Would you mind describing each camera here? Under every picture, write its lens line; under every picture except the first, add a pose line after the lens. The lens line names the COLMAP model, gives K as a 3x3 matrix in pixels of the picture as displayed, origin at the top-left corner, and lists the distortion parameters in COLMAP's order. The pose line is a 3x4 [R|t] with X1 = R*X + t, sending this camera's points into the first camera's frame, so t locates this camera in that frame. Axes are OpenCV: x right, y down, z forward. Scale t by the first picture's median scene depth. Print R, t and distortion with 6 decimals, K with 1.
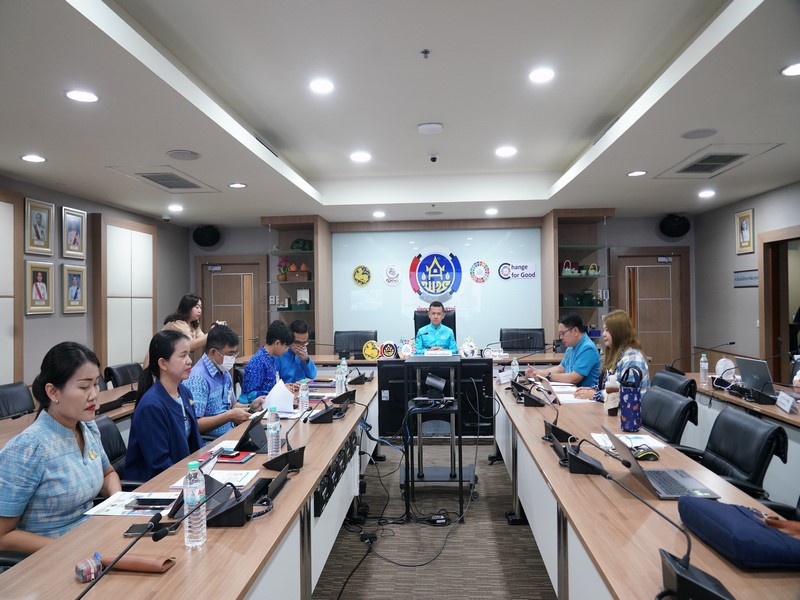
lens RADIAL K [[539.0, 0, 394.9], [0, 539.0, 289.4], [0, 0, 1]] dist [-0.019003, 0.004198]
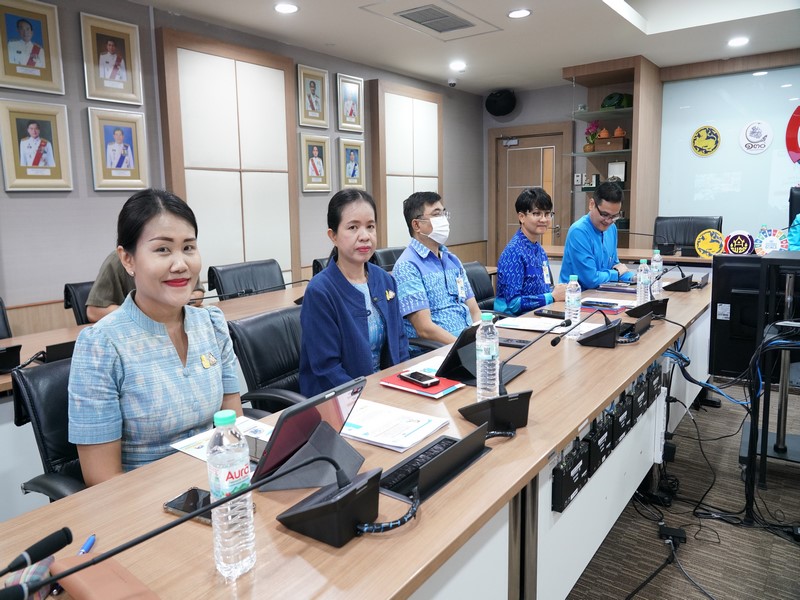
lens RADIAL K [[588.1, 0, 402.9], [0, 588.1, 271.5], [0, 0, 1]] dist [-0.006114, 0.002818]
pose [[0.855385, 0.064012, -0.514022, 0.009538], [0.015540, 0.988717, 0.148987, 0.038131], [0.517759, -0.135429, 0.844740, 0.210494]]
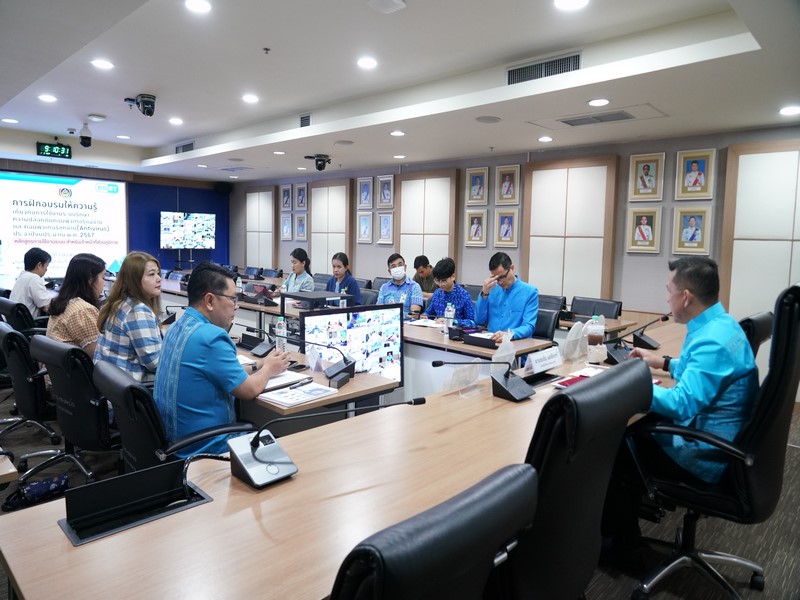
lens RADIAL K [[539.0, 0, 394.9], [0, 539.0, 289.4], [0, 0, 1]] dist [-0.019003, 0.004198]
pose [[-0.633458, 0.069491, -0.770650, 0.675890], [0.000302, 0.995981, 0.089561, 0.023990], [0.773777, 0.056500, -0.630934, 1.527949]]
